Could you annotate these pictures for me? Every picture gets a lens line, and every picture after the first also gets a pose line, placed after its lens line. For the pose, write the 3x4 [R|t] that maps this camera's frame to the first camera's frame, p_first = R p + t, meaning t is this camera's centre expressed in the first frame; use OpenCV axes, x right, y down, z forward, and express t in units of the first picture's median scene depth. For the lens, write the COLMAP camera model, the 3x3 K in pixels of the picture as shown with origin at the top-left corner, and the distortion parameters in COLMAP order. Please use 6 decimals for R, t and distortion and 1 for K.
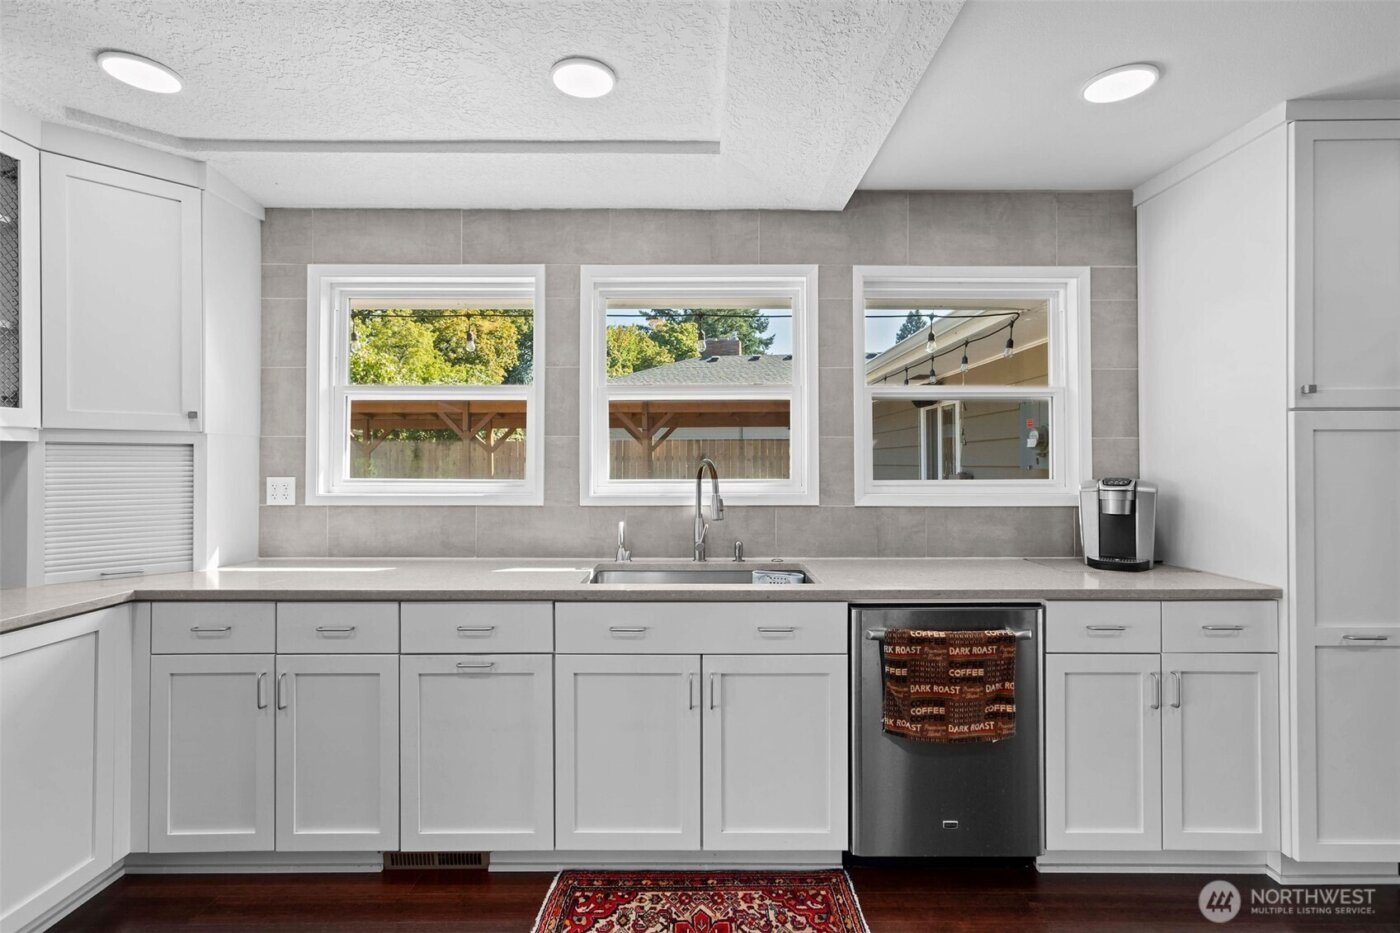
lens RADIAL K [[670.2, 0, 700.9], [0, 670.2, 461.4], [0, 0, 1]] dist [-0.008265, 0.012827]
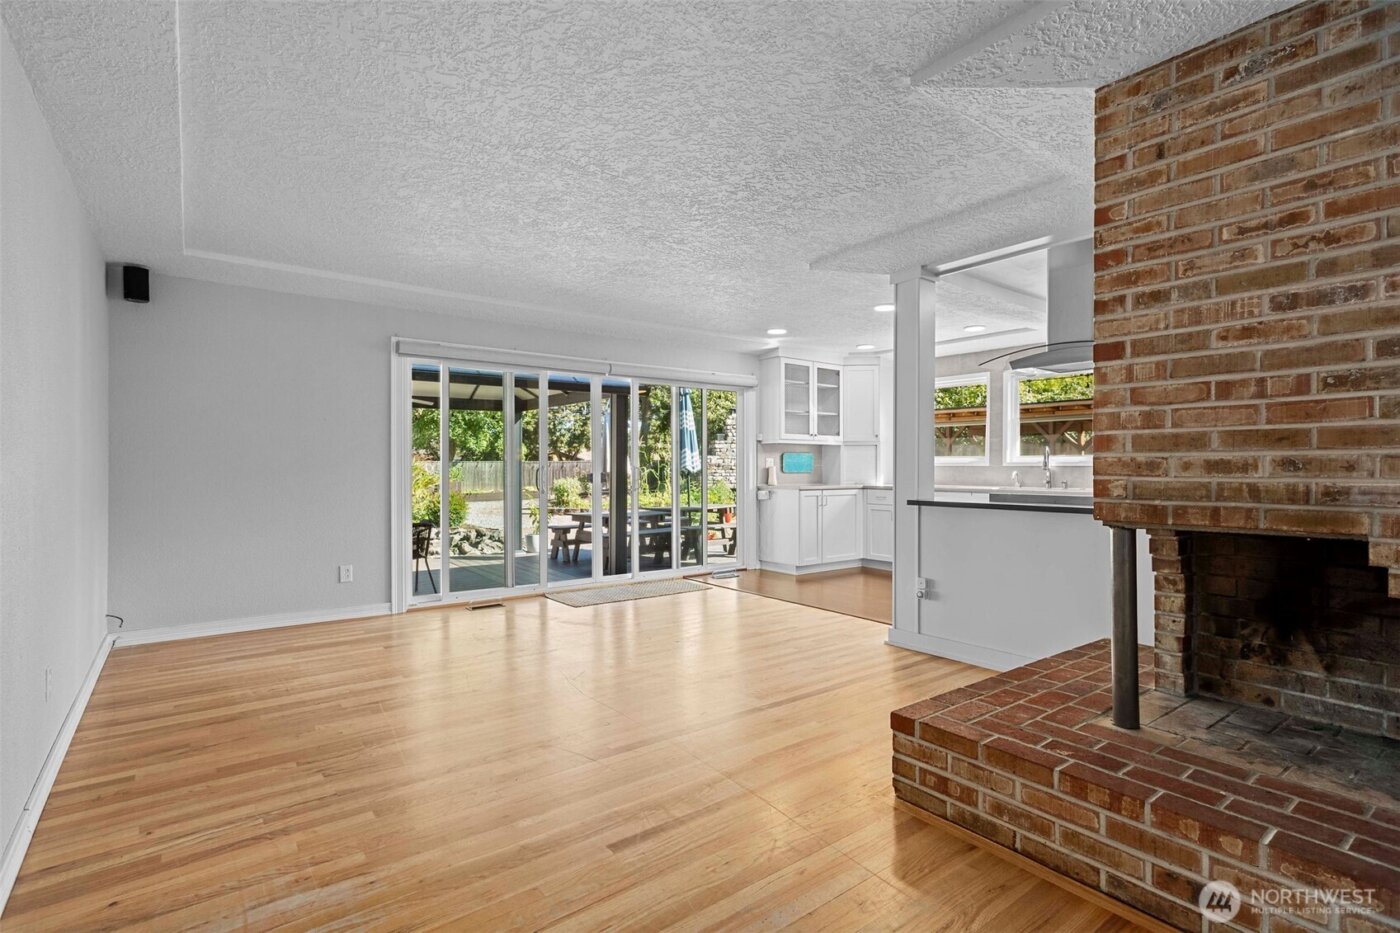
lens RADIAL K [[670.2, 0, 692.5], [0, 670.2, 466.0], [0, 0, 1]] dist [-0.008265, 0.012827]
pose [[0.598912, -0.000398, -0.800815, 1.143028], [0.001364, 0.999999, 0.000522, 0.063993], [0.800814, -0.001405, 0.598912, -1.451087]]
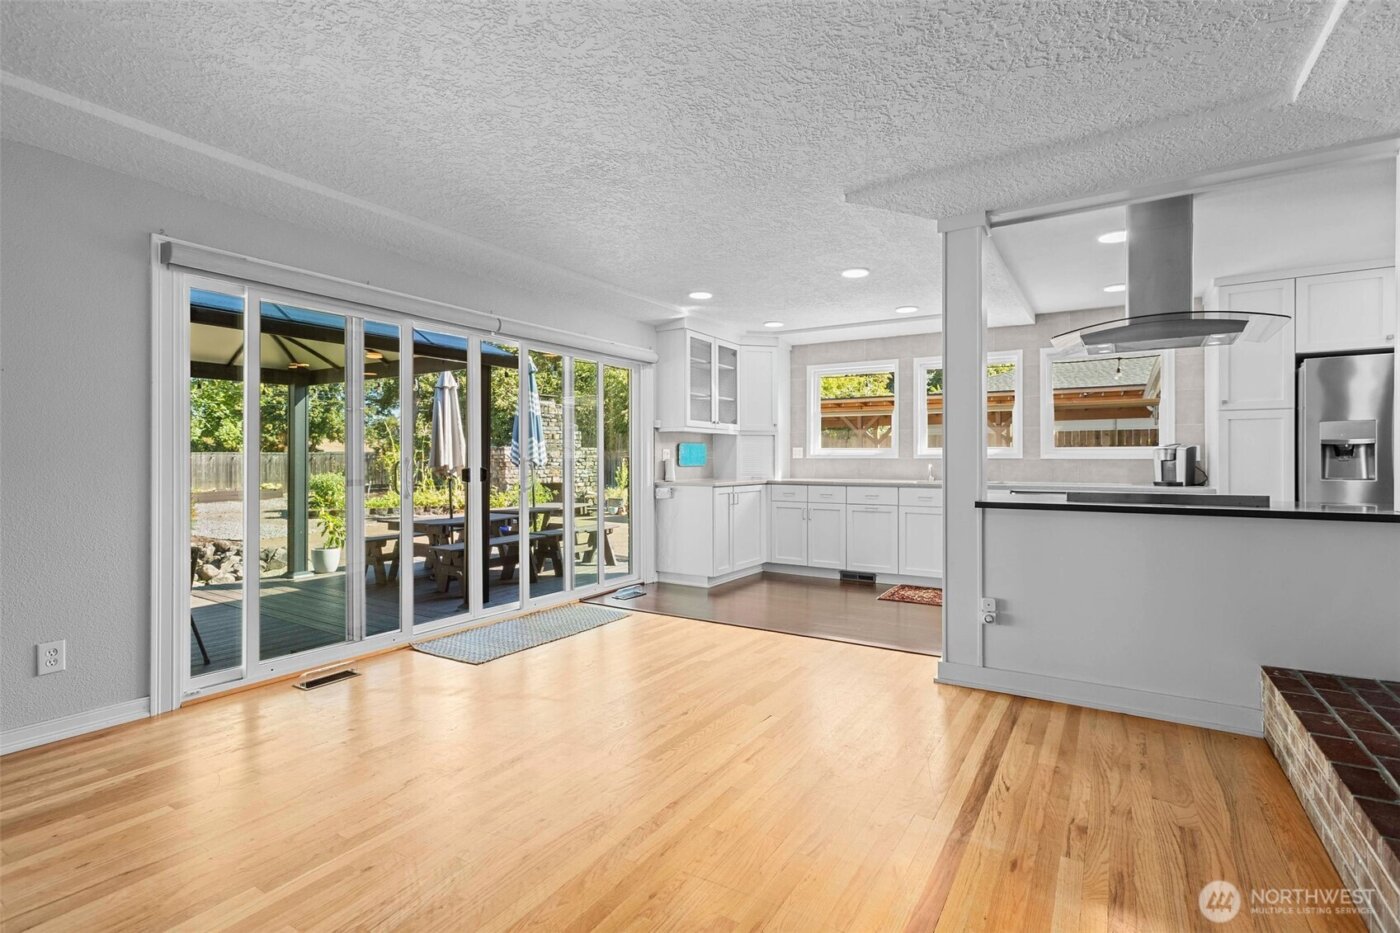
lens RADIAL K [[670.2, 0, 695.2], [0, 670.2, 452.1], [0, 0, 1]] dist [-0.008265, 0.012827]
pose [[0.841665, -0.004450, -0.539982, 0.457479], [-0.000336, 0.999962, -0.008765, 0.064655], [0.540000, 0.007559, 0.841631, -1.442770]]
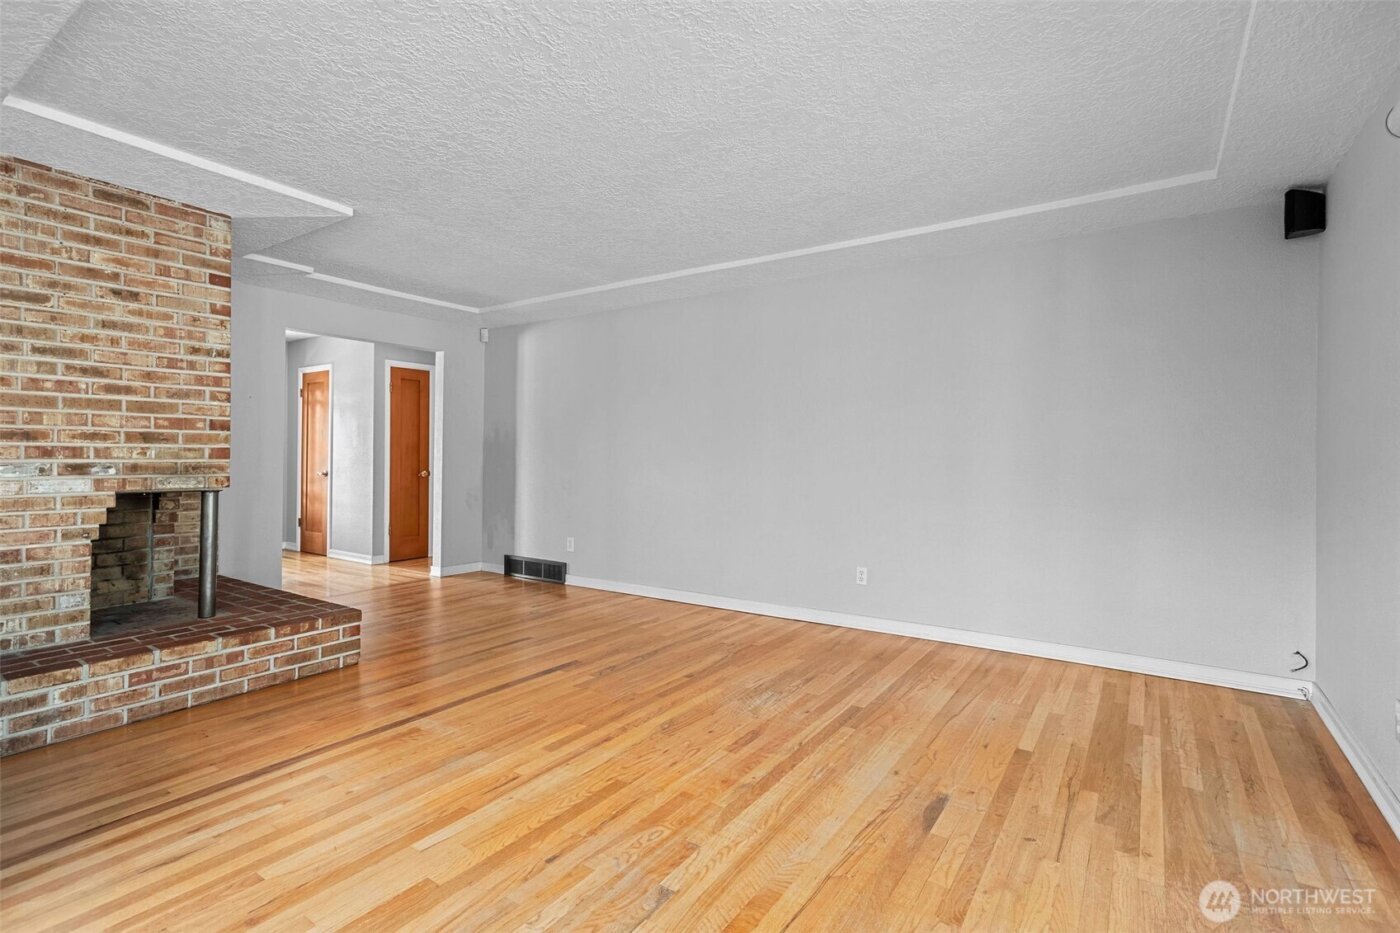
lens RADIAL K [[670.2, 0, 696.8], [0, 670.2, 455.2], [0, 0, 1]] dist [-0.008265, 0.012827]
pose [[-0.819576, -0.005767, 0.572941, -0.658514], [-0.007828, 0.999969, -0.001132, 0.063506], [-0.572917, -0.005413, -0.819596, -0.056495]]
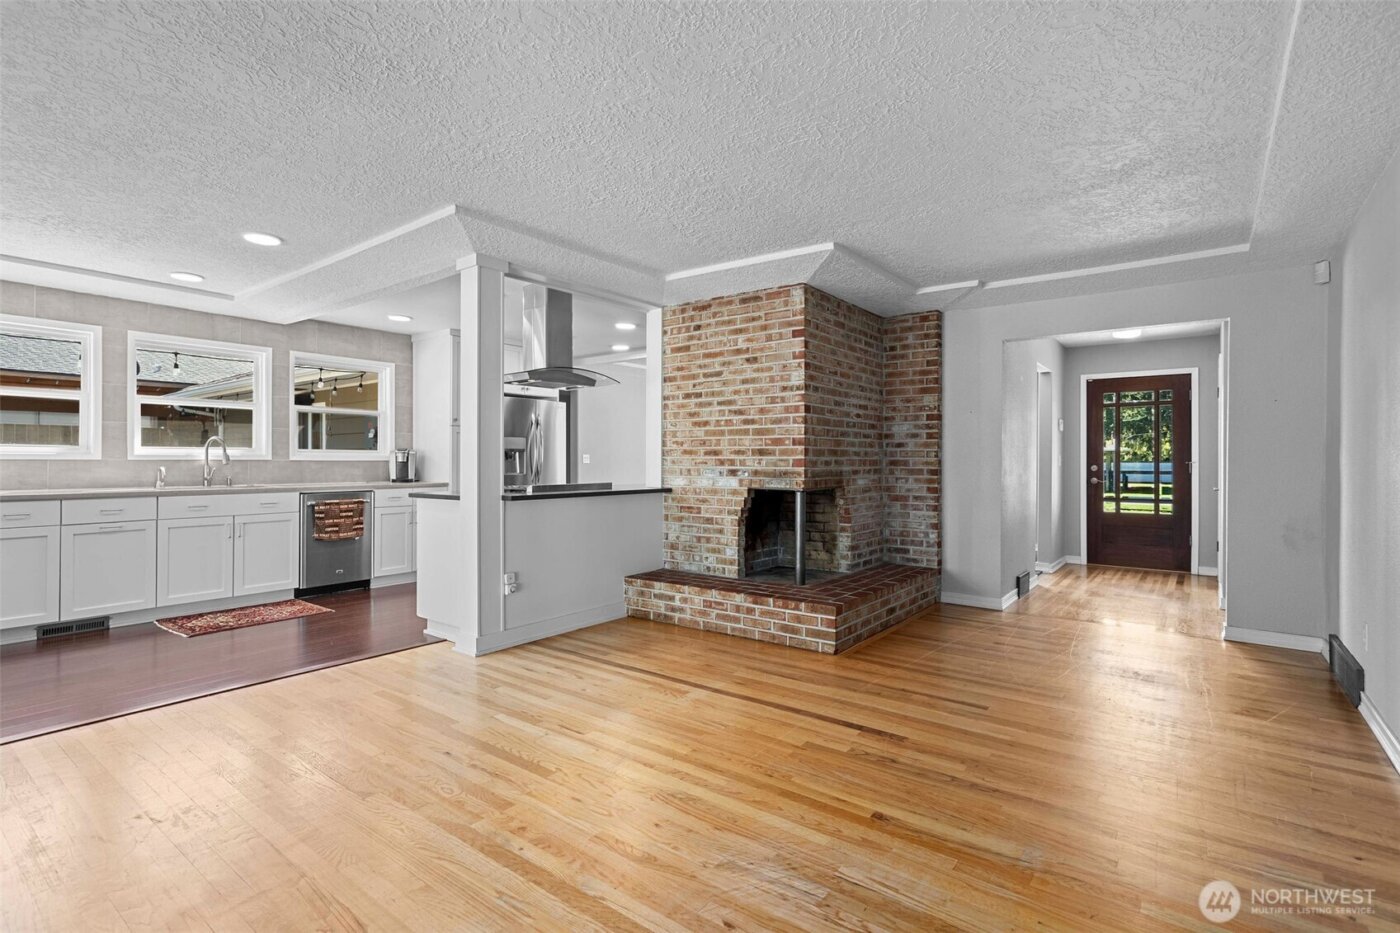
lens RADIAL K [[670.2, 0, 696.4], [0, 670.2, 454.6], [0, 0, 1]] dist [-0.008265, 0.012827]
pose [[0.614497, 0.010402, 0.788850, -0.680851], [-0.004805, 0.999944, -0.009442, 0.062205], [-0.788904, 0.002011, 0.614513, -1.397024]]
